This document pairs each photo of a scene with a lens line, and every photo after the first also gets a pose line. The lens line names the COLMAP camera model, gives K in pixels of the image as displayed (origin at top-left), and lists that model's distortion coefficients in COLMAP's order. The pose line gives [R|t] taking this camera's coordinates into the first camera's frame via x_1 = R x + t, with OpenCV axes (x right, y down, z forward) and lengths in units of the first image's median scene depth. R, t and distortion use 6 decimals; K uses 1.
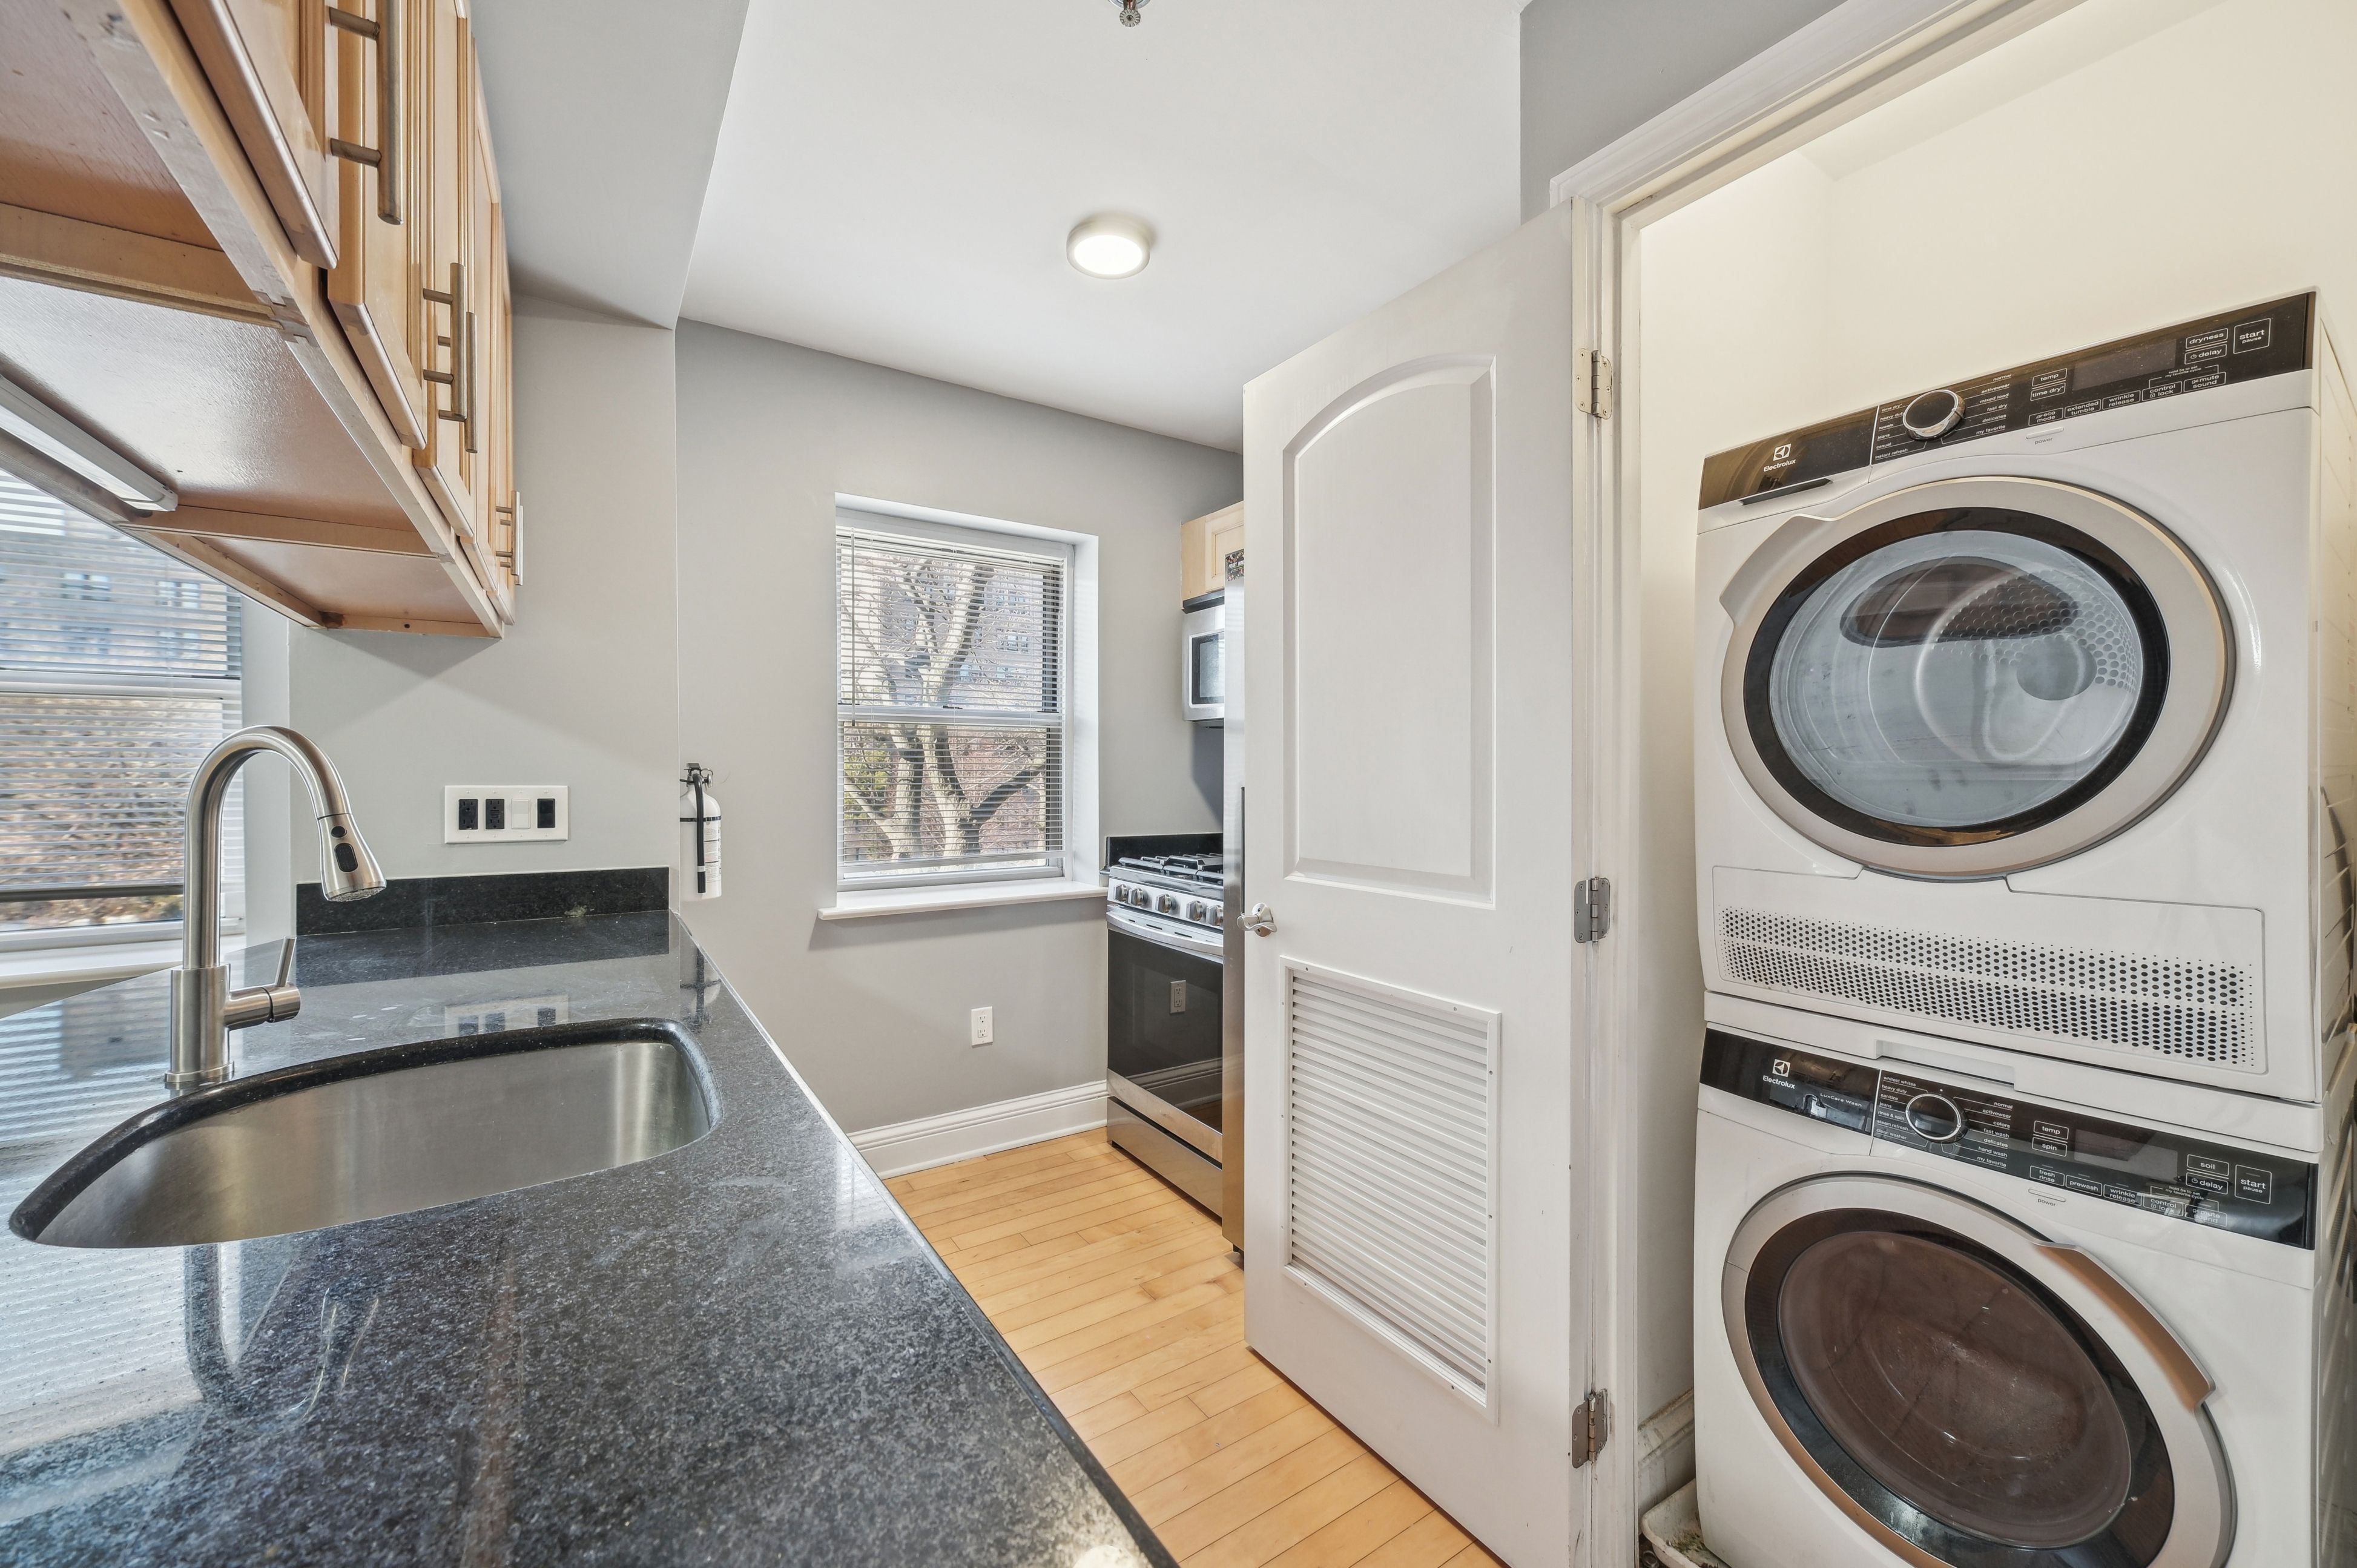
lens RADIAL K [[897.4, 0, 1180.5], [0, 897.4, 780.4], [0, 0, 1]] dist [-0.003703, 0.002605]
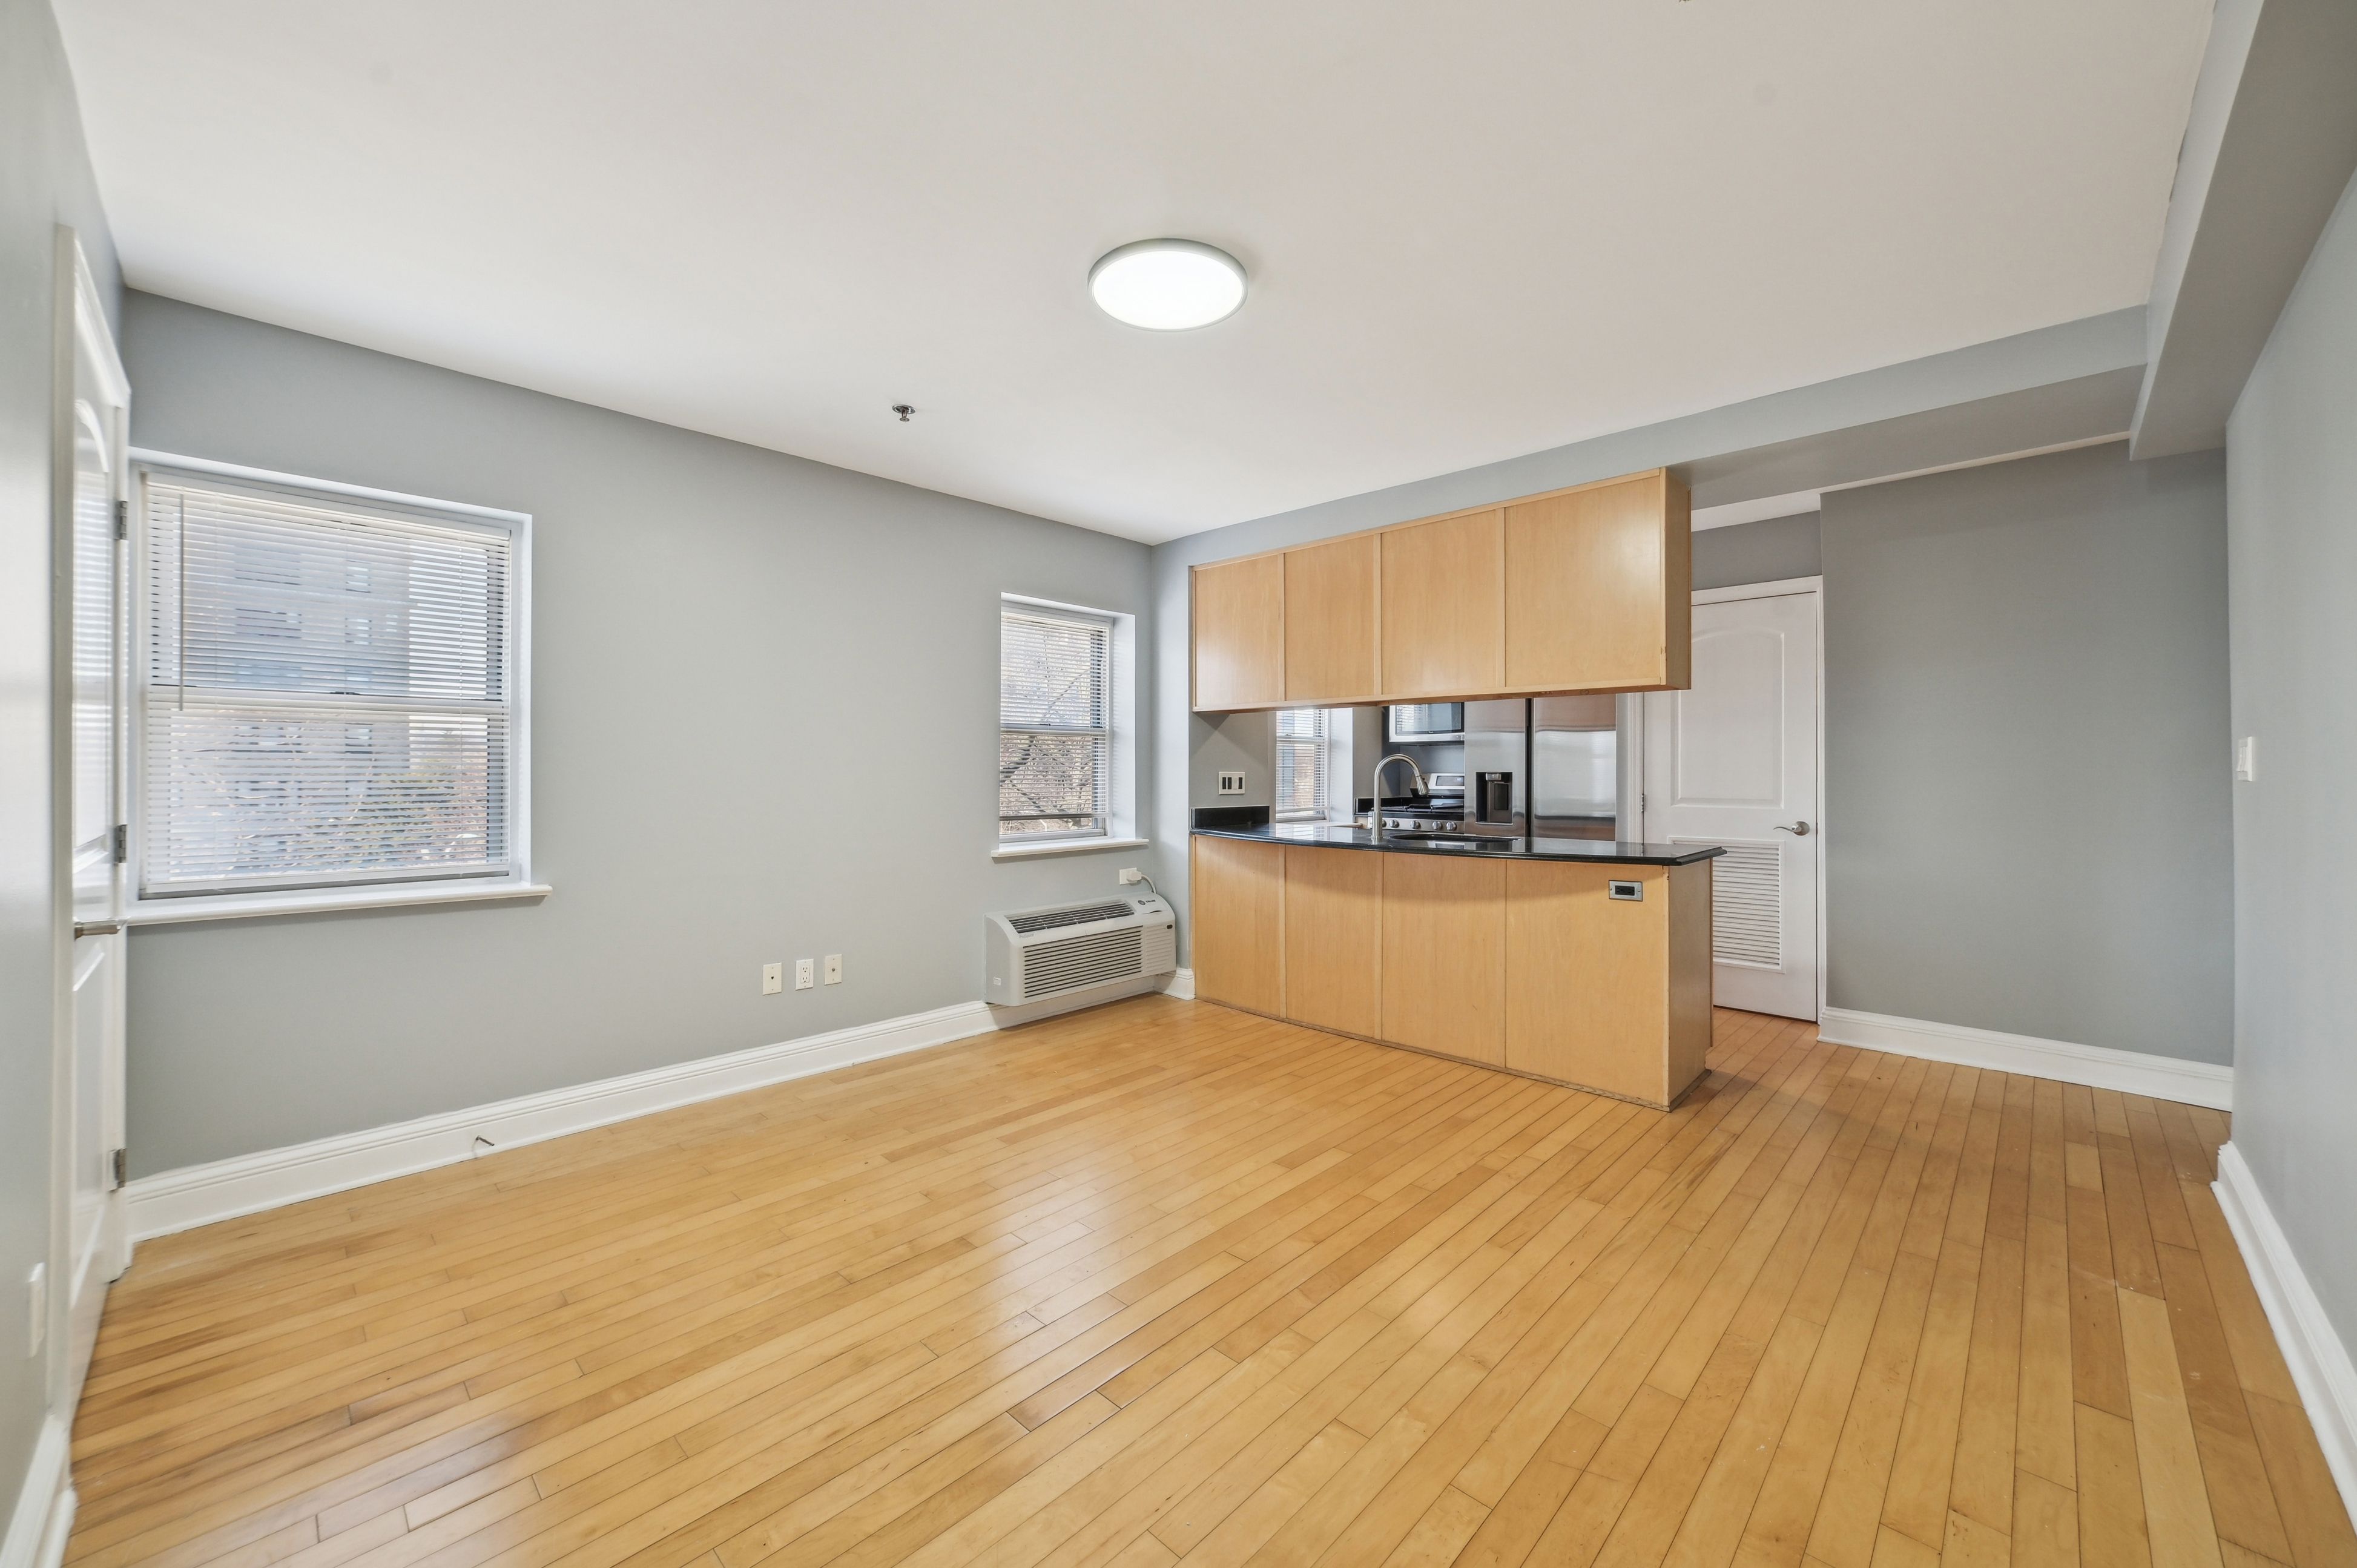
lens RADIAL K [[892.5, 0, 1180.1], [0, 892.5, 778.0], [0, 0, 1]] dist [-0.017576, 0.007859]
pose [[0.979267, -0.005656, 0.202497, -1.158571], [0.005113, 0.999982, 0.003202, 0.011437], [-0.202511, -0.002100, 0.979278, -1.180378]]
